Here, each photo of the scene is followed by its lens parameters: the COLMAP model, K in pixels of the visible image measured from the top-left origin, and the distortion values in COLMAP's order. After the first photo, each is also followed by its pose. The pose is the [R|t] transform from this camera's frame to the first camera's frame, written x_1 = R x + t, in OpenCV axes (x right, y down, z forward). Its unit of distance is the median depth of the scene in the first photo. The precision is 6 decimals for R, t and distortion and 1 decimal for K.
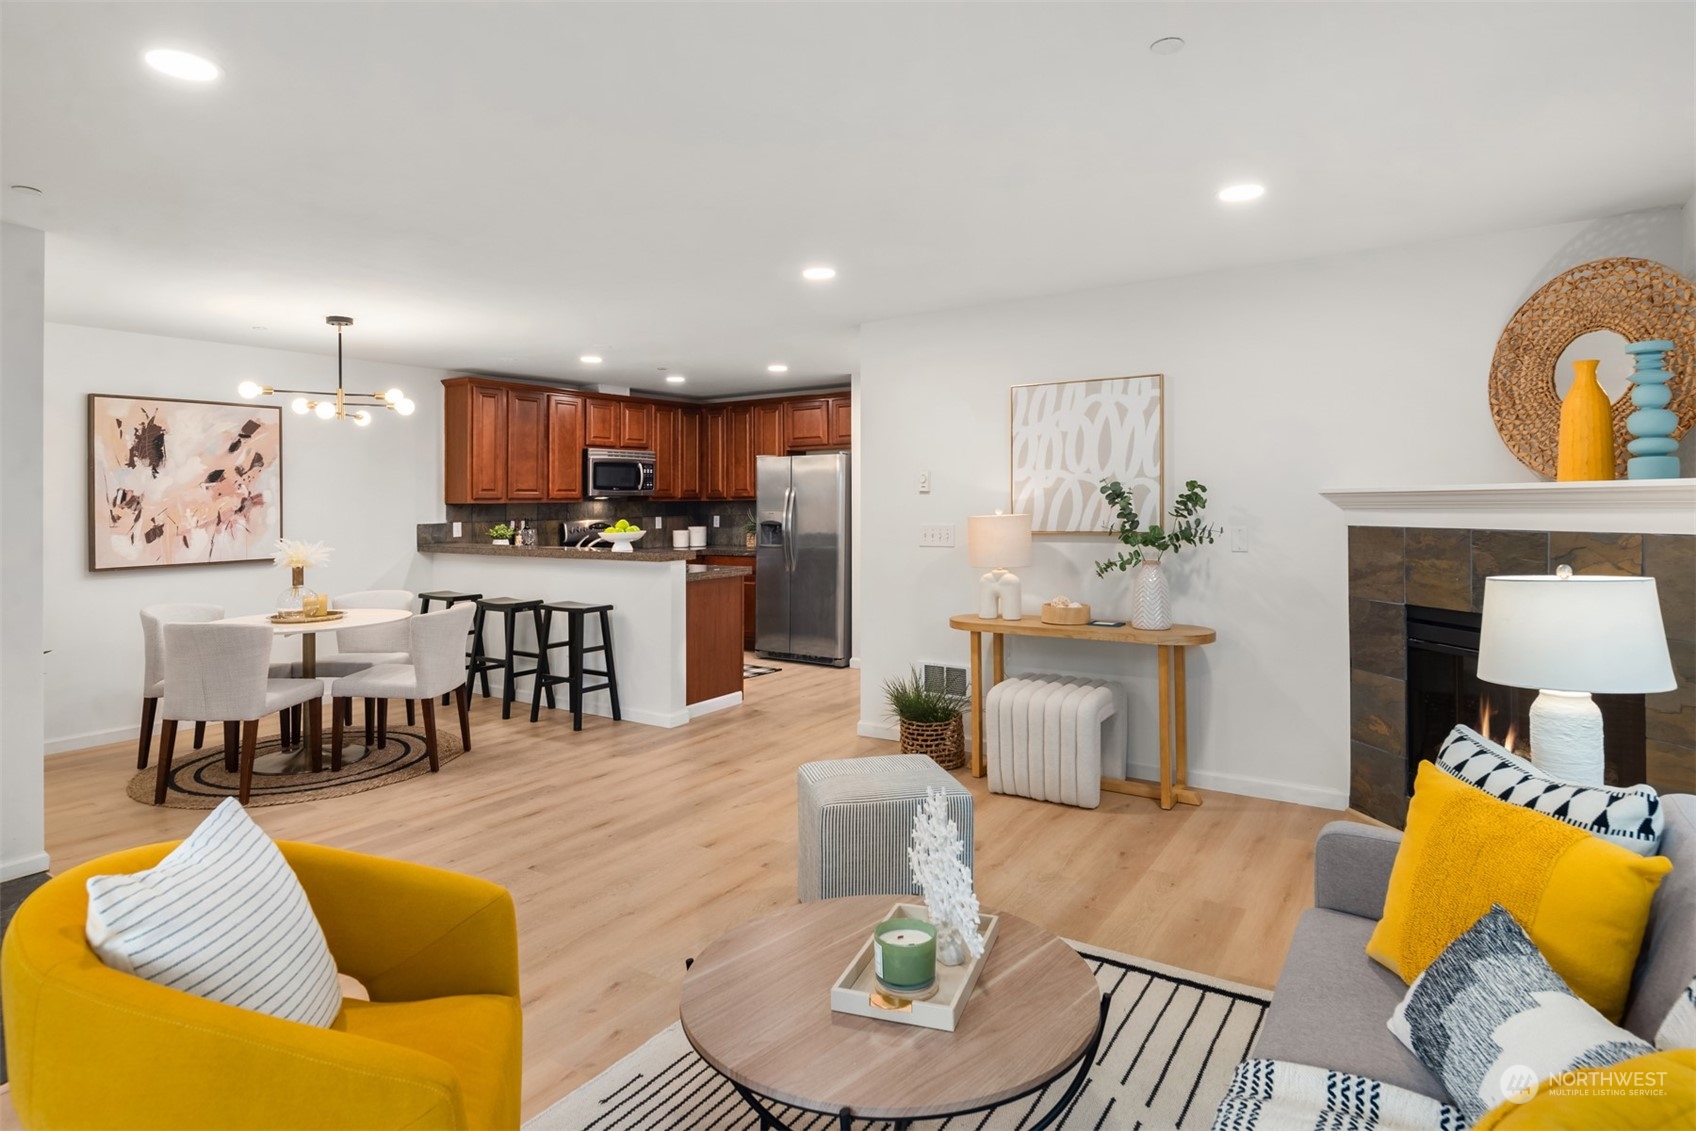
lens RADIAL K [[905.9, 0, 852.1], [0, 905.9, 492.6], [0, 0, 1]] dist [-0.003638, -0.001720]
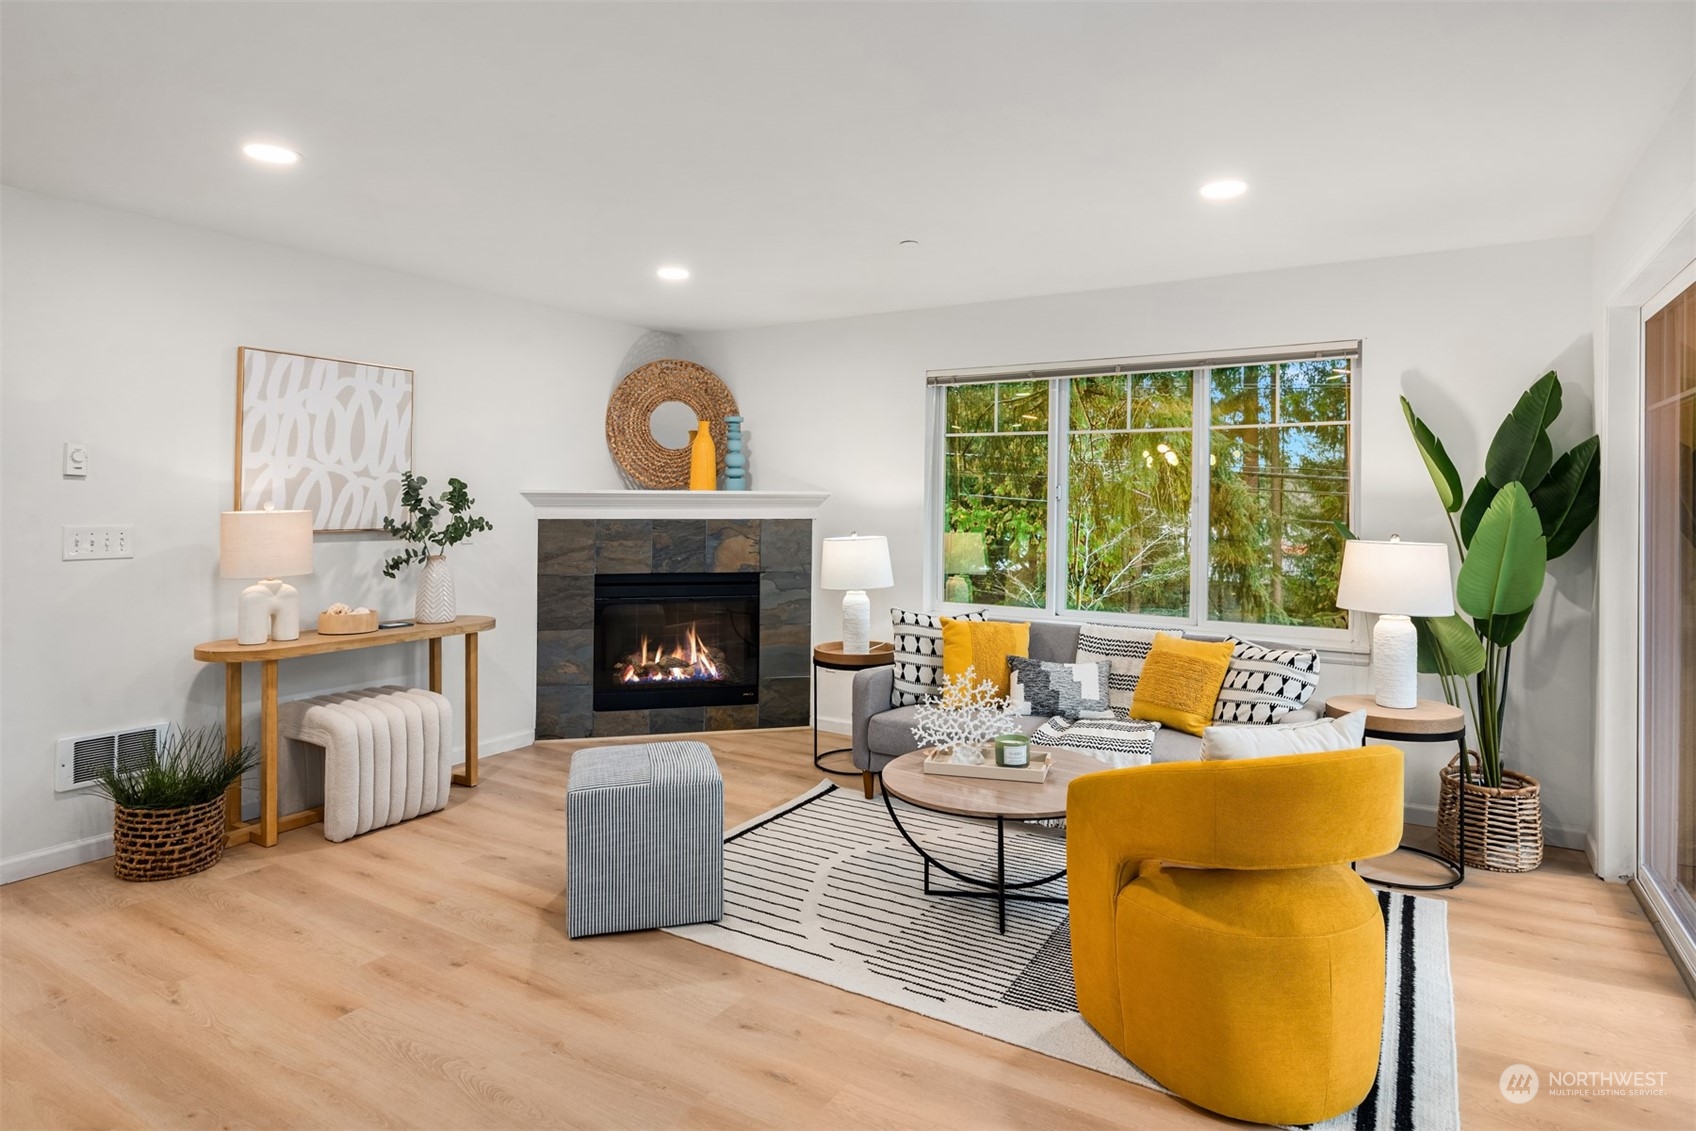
lens RADIAL K [[923.0, 0, 854.4], [0, 923.0, 512.6], [0, 0, 1]] dist [-0.000040, -0.003888]
pose [[-0.033881, 0.000343, 0.999426, -0.533310], [-0.017488, 0.999847, -0.000936, 0.014609], [-0.999273, -0.017510, -0.033870, 0.418807]]
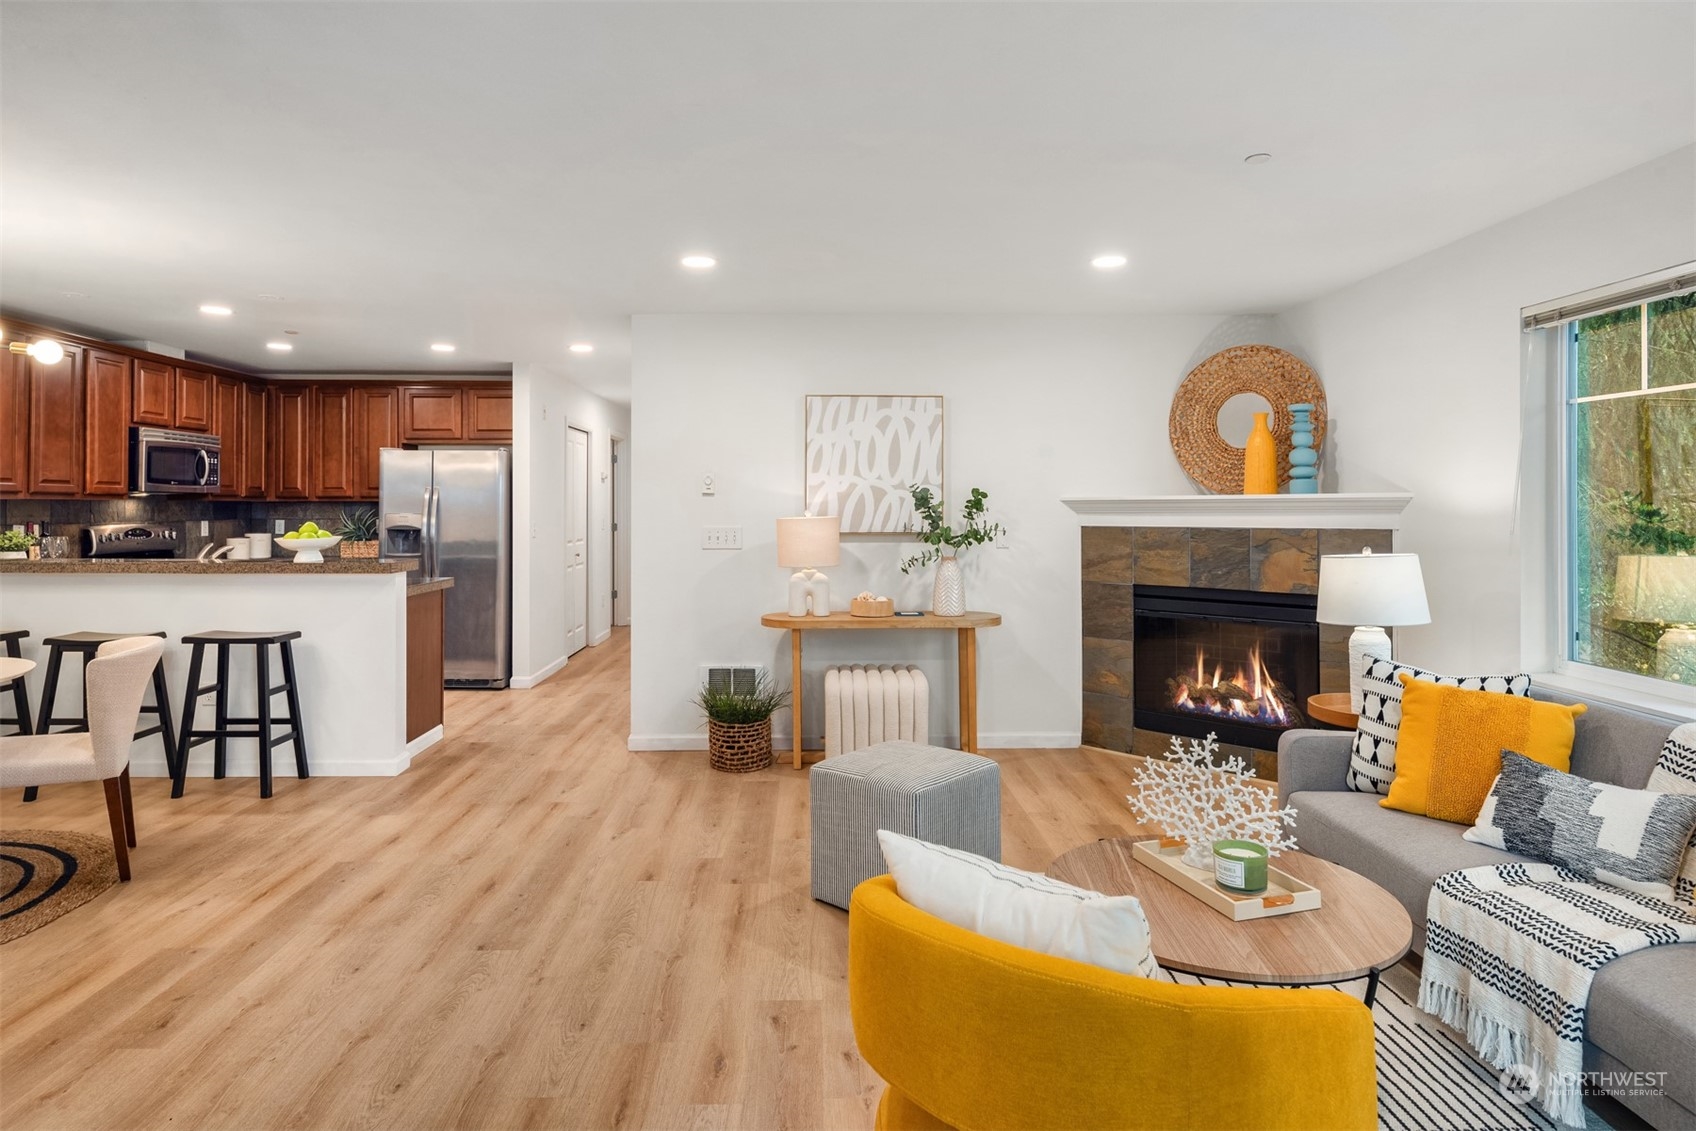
lens RADIAL K [[913.4, 0, 832.4], [0, 913.4, 513.7], [0, 0, 1]] dist [-0.011185, -0.002595]
pose [[0.818659, 0.007668, 0.574229, -0.339935], [-0.015257, 0.999848, 0.008401, 0.009362], [-0.574078, -0.015638, 0.818651, 0.097795]]
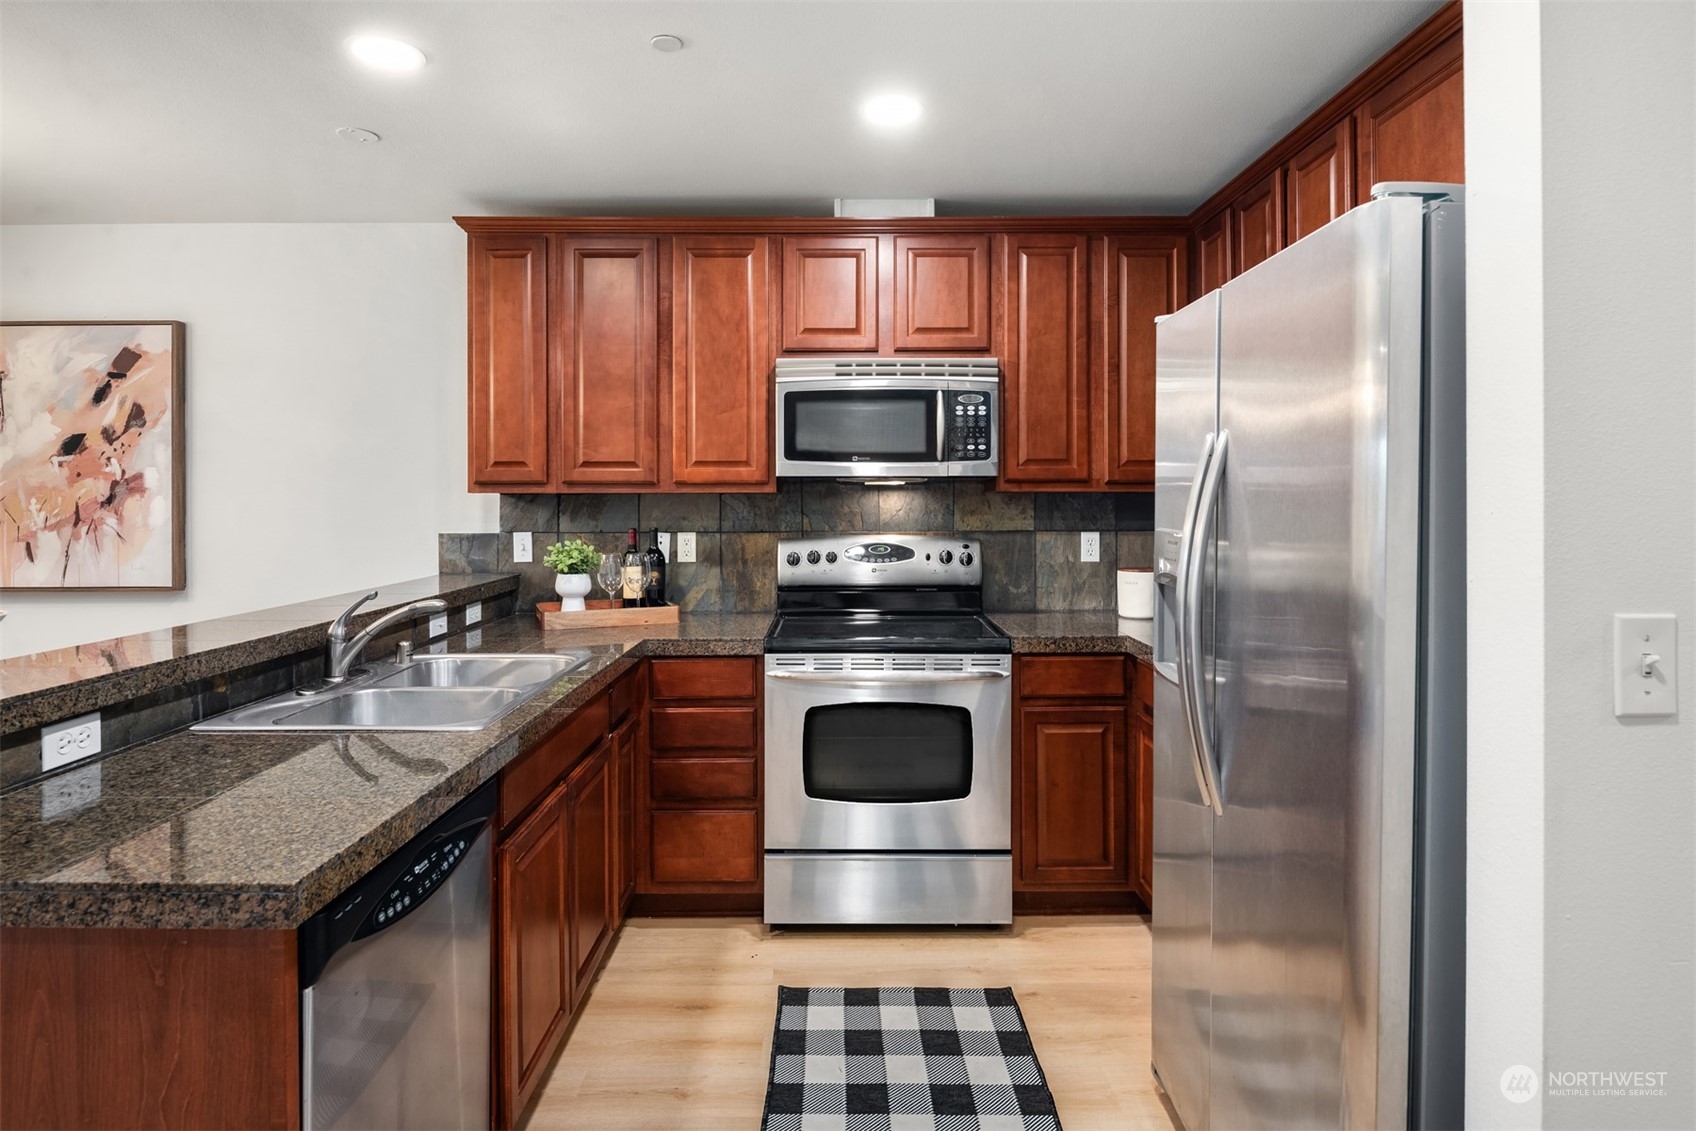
lens RADIAL K [[923.0, 0, 854.4], [0, 923.0, 512.6], [0, 0, 1]] dist [-0.000040, -0.003888]
pose [[0.561444, 0.017220, -0.827336, 0.092617], [0.002105, 0.999751, 0.022236, 0.014362], [0.827512, -0.014226, 0.561267, 1.072264]]
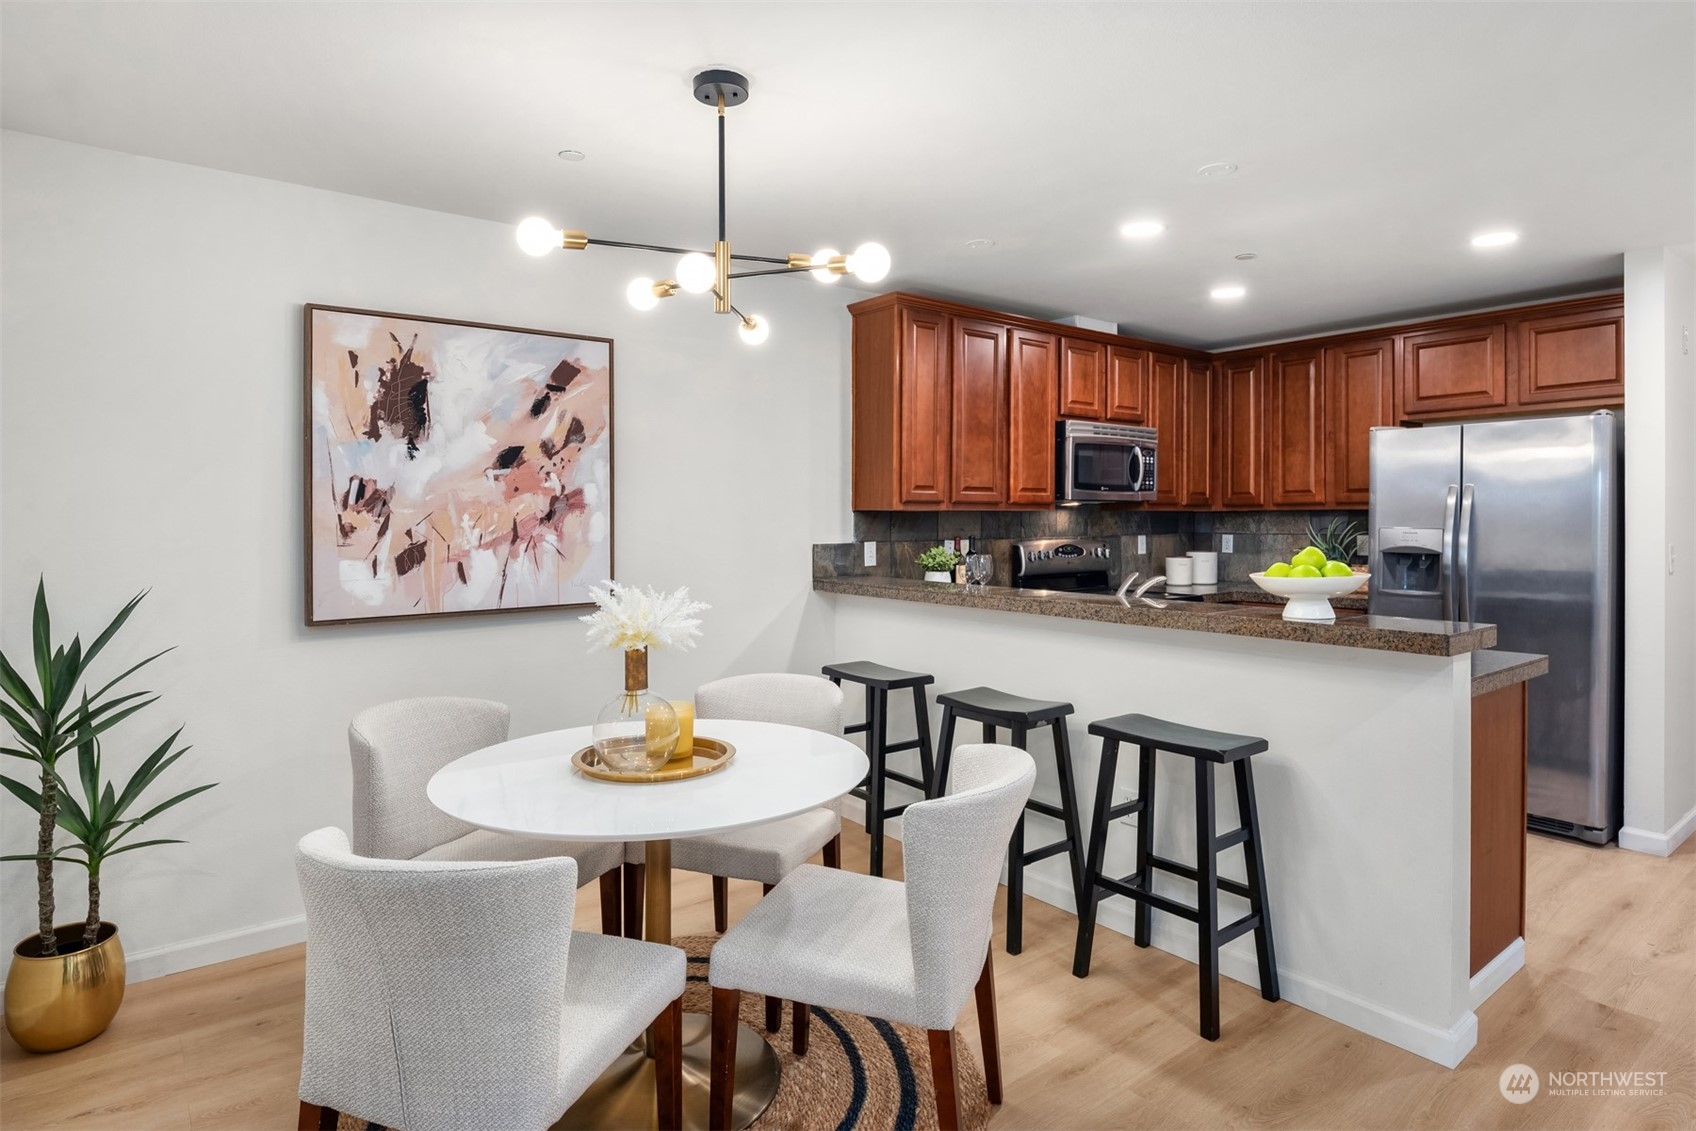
lens RADIAL K [[910.7, 0, 850.5], [0, 910.7, 518.2], [0, 0, 1]] dist [0.005588, -0.014025]
pose [[0.948240, 0.006440, -0.317490, -0.316161], [-0.003026, 0.999932, 0.011243, 0.012770], [0.317541, -0.009700, 0.948195, 0.519441]]
